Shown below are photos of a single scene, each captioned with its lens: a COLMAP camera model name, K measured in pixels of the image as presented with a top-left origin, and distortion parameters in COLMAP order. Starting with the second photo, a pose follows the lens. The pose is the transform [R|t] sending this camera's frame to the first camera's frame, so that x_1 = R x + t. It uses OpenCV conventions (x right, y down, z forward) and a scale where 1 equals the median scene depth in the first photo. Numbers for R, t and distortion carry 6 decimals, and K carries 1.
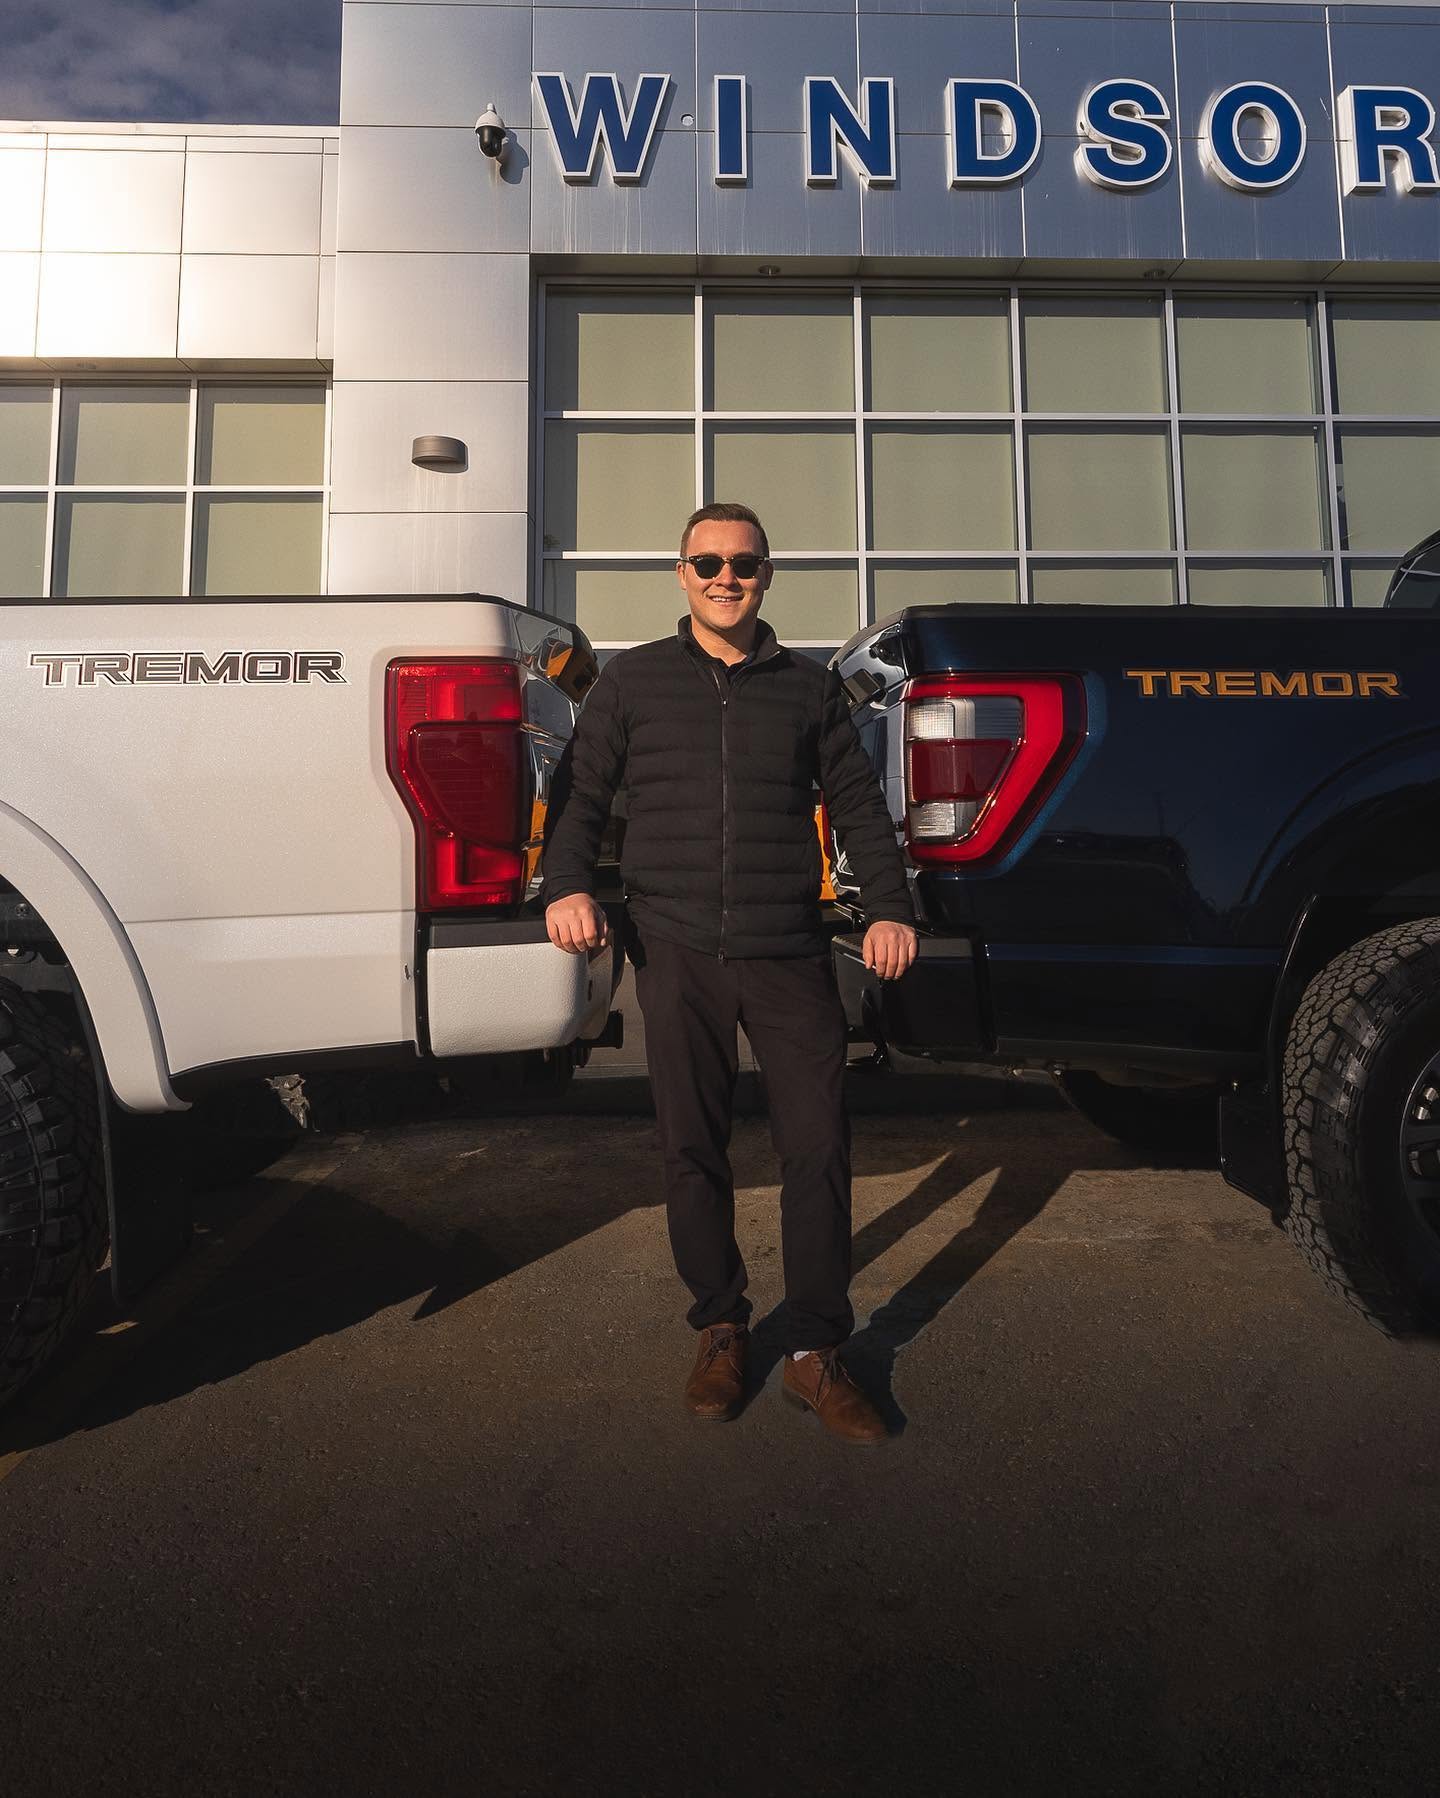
lens RADIAL K [[1739.1, 0, 720.0], [0, 1739.1, 899.0], [0, 0, 1]] dist [-0.021981, -0.011523]
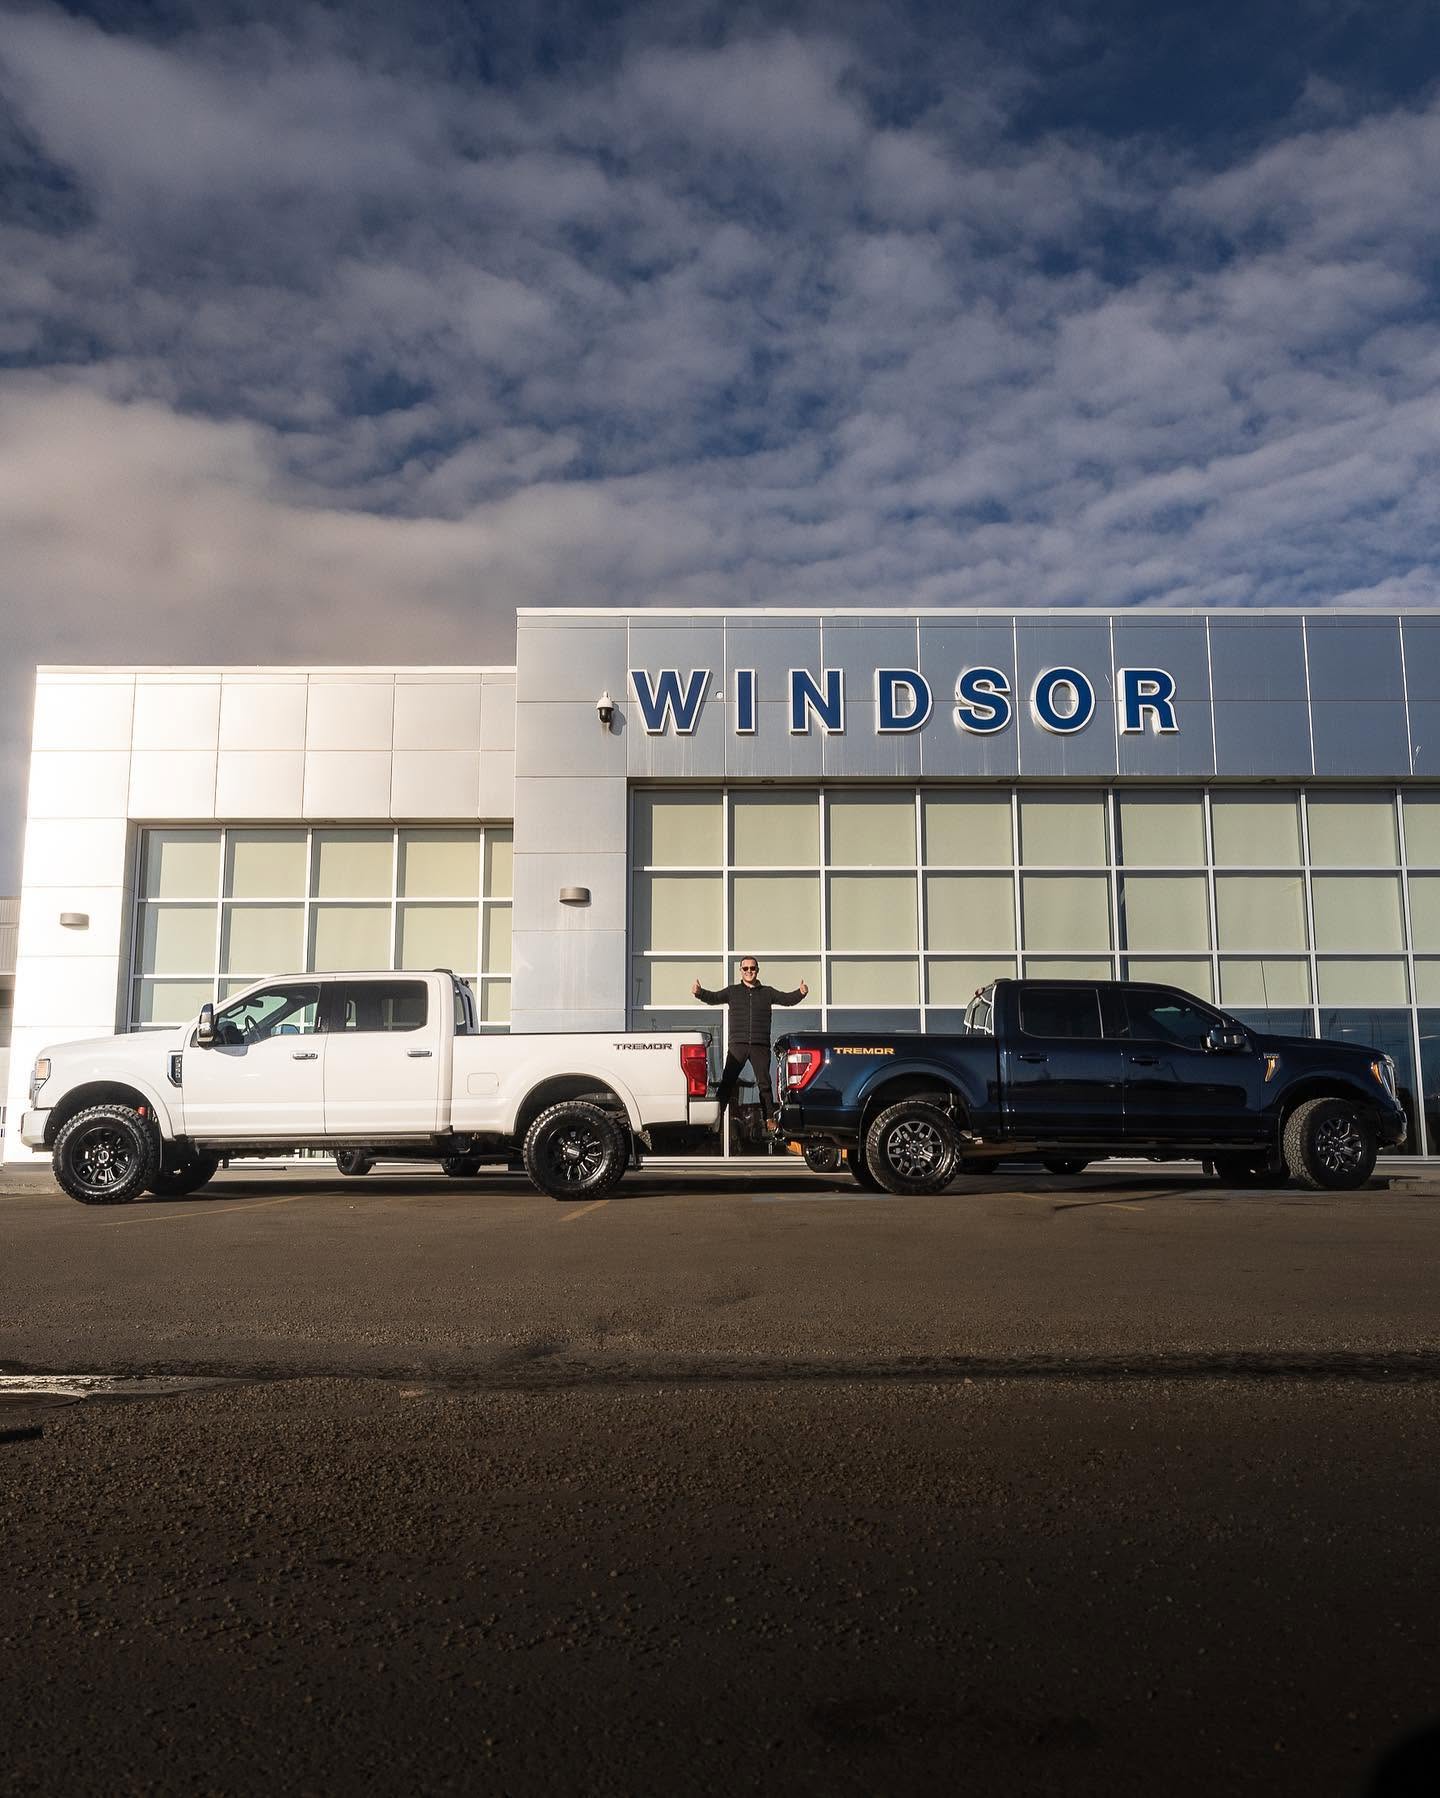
lens RADIAL K [[1739.1, 0, 720.0], [0, 1739.1, 899.0], [0, 0, 1]] dist [-0.021981, -0.011523]
pose [[0.999955, 0.008684, -0.003820, -0.010065], [-0.009244, 0.982472, -0.186180, 0.058825], [0.002136, 0.186207, 0.982508, -0.619656]]
